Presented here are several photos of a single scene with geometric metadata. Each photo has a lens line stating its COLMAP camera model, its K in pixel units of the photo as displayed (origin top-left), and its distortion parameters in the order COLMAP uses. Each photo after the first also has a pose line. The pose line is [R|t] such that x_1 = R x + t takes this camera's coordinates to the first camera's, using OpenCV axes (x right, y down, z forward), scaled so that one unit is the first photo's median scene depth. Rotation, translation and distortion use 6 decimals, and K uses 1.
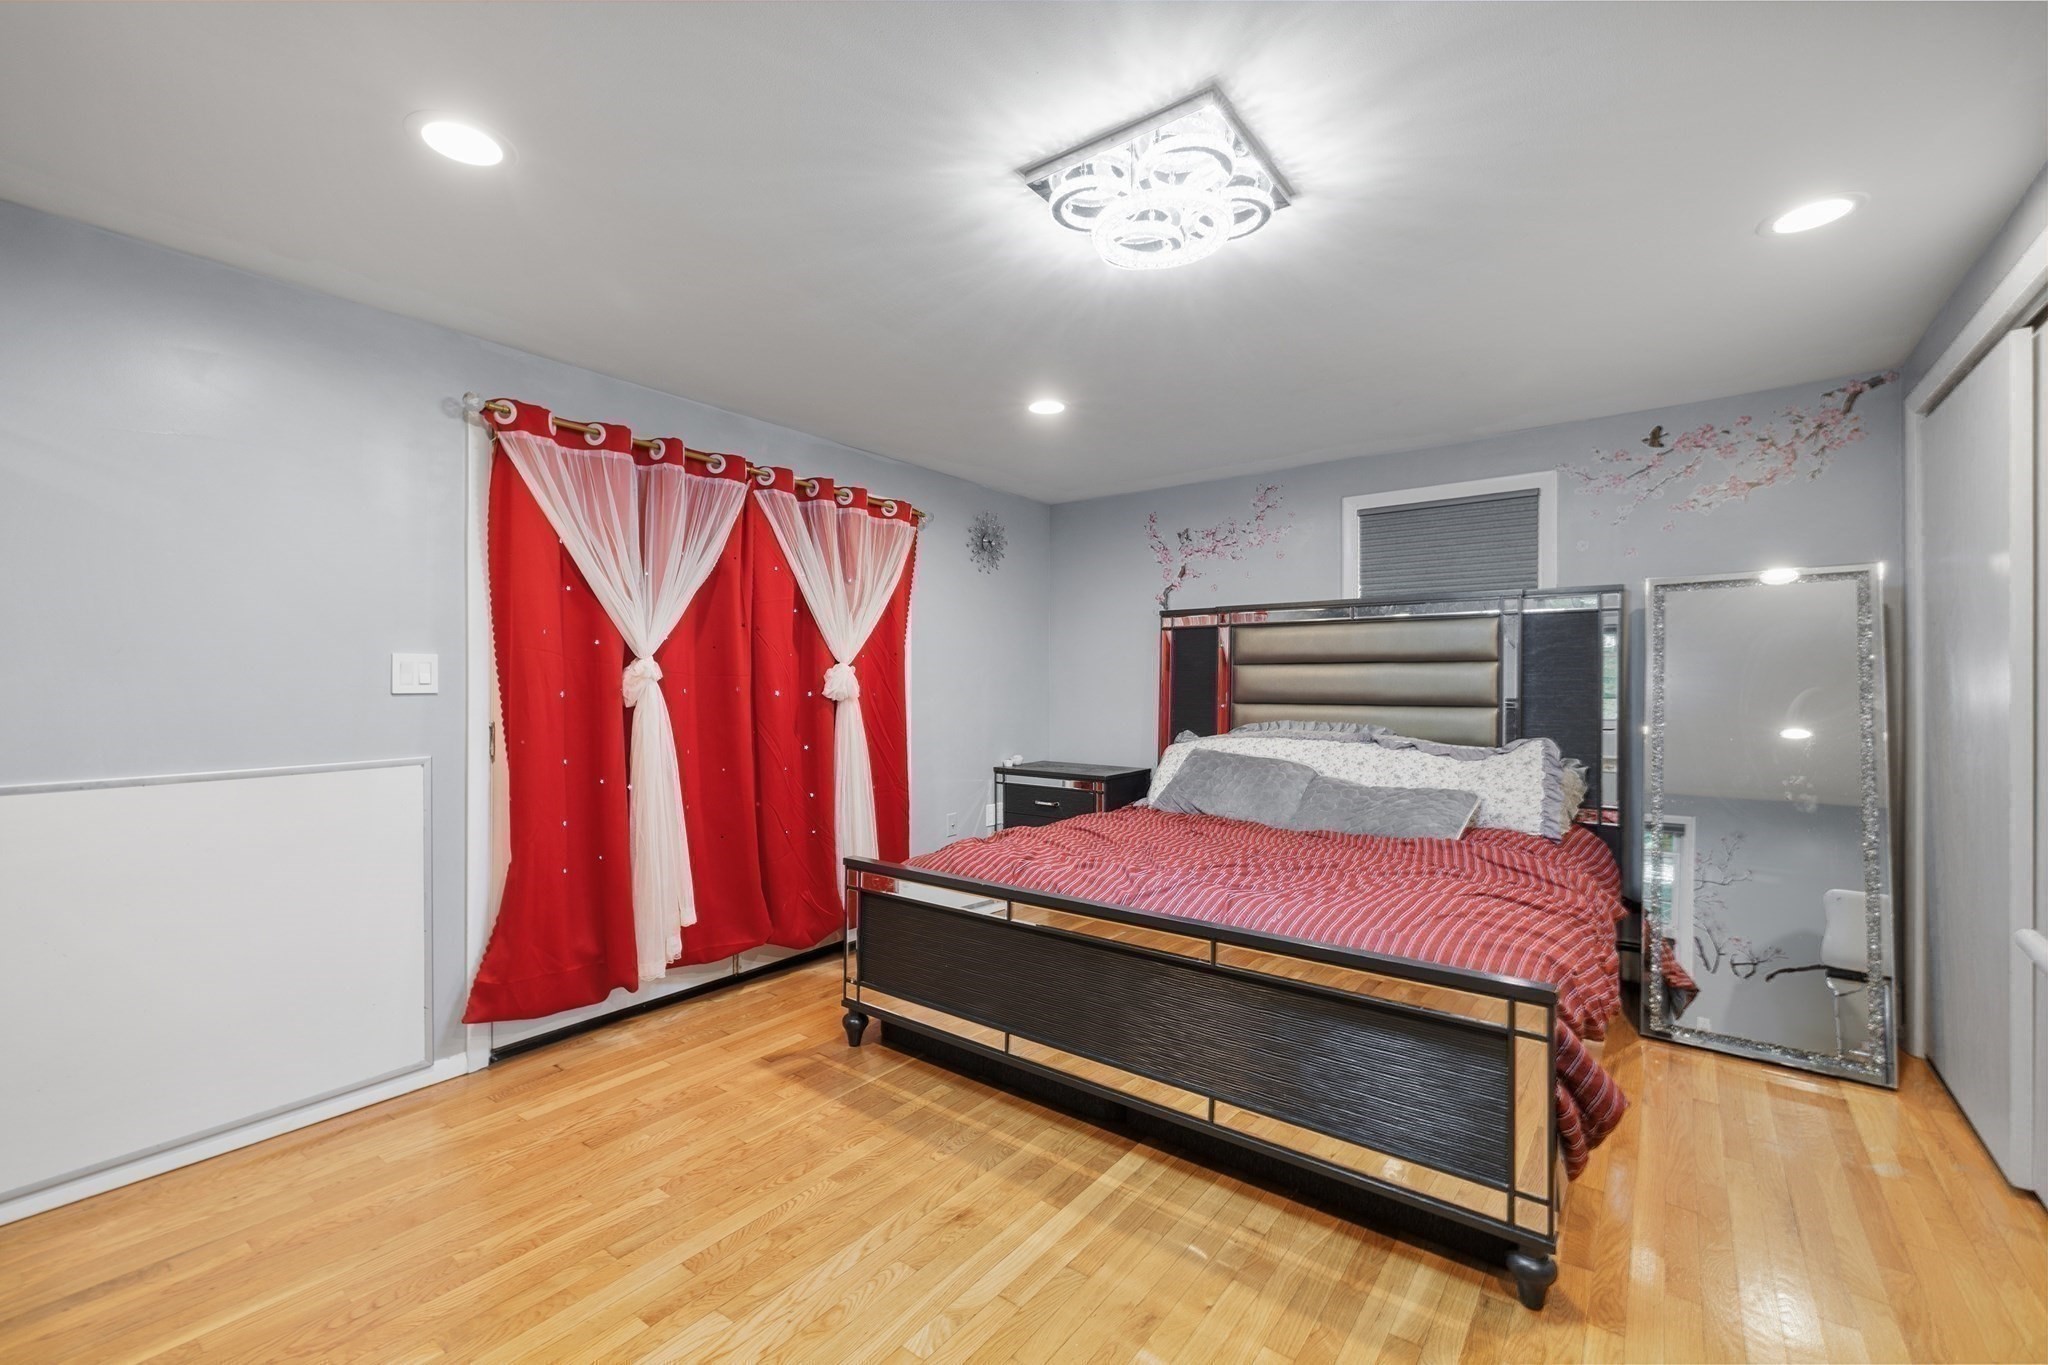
lens RADIAL K [[870.5, 0, 1012.0], [0, 870.5, 659.6], [0, 0, 1]] dist [0.002670, 0.000301]
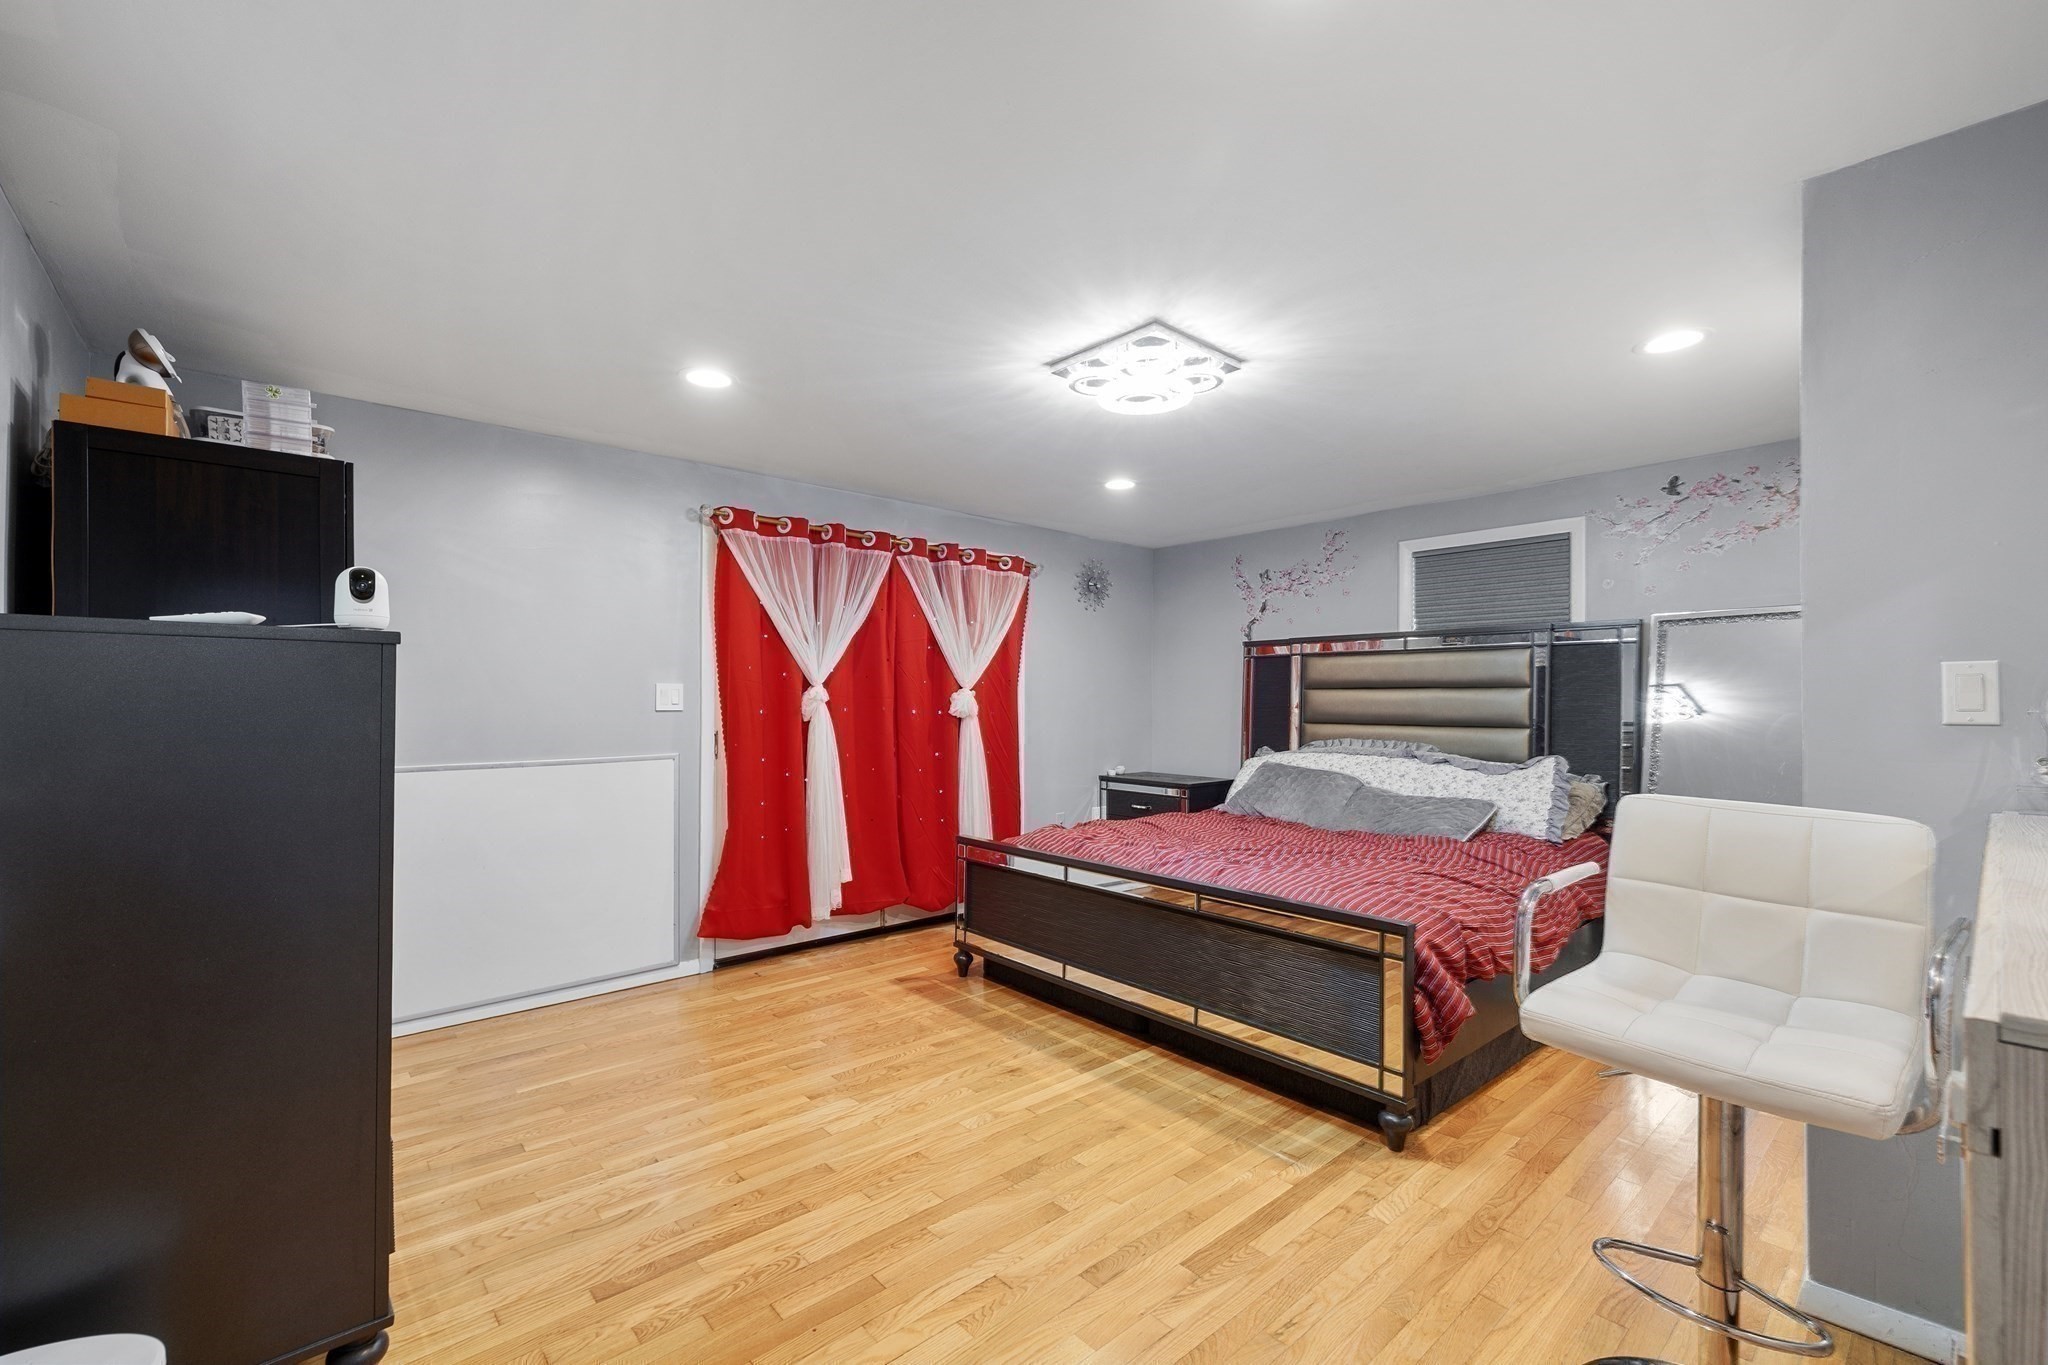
lens RADIAL K [[870.5, 0, 1012.0], [0, 870.5, 659.6], [0, 0, 1]] dist [0.002670, 0.000301]
pose [[0.981322, -0.005212, -0.192301, 0.145230], [0.001090, 0.999767, -0.021539, -0.012747], [0.192368, 0.020927, 0.981100, -0.290233]]
